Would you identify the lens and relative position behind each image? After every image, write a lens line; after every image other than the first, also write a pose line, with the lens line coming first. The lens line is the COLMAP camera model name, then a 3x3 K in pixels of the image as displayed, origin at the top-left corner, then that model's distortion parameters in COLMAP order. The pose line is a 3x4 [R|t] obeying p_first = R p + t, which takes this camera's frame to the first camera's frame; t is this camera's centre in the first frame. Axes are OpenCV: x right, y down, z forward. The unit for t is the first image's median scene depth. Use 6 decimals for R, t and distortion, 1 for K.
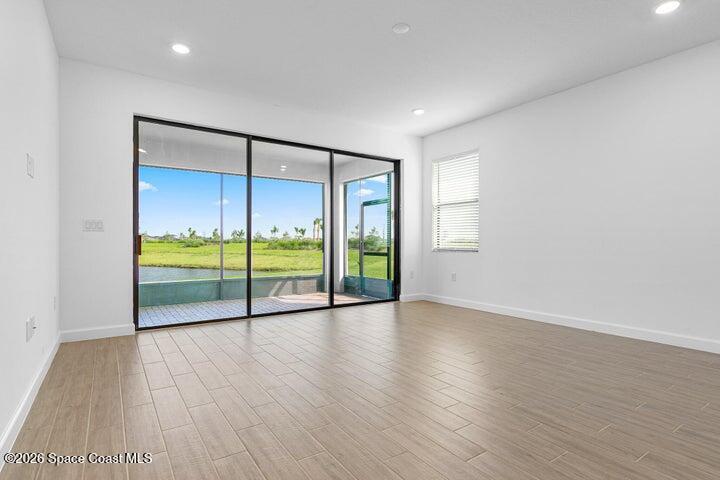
lens RADIAL K [[357.1, 0, 353.6], [0, 357.1, 245.7], [0, 0, 1]] dist [0.006558, 0.000409]
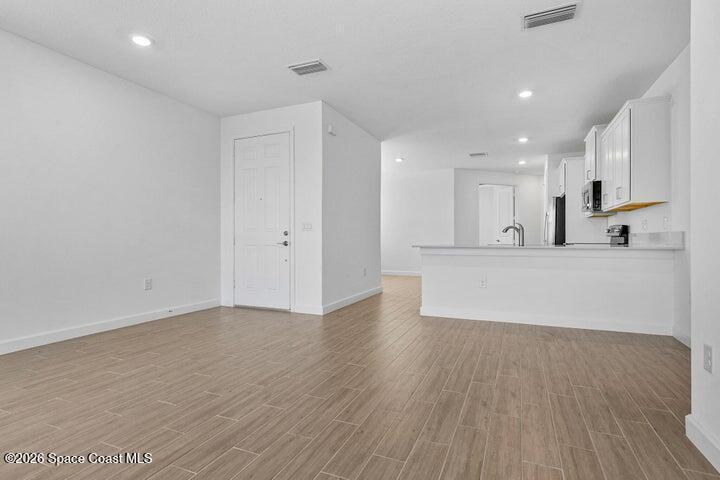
lens RADIAL K [[357.1, 0, 358.2], [0, 357.1, 238.9], [0, 0, 1]] dist [0.006558, 0.000409]
pose [[-0.518378, -0.008367, 0.855111, -0.591301], [0.002573, 0.999932, 0.011344, -0.035900], [-0.855148, 0.008081, -0.518322, 1.079150]]
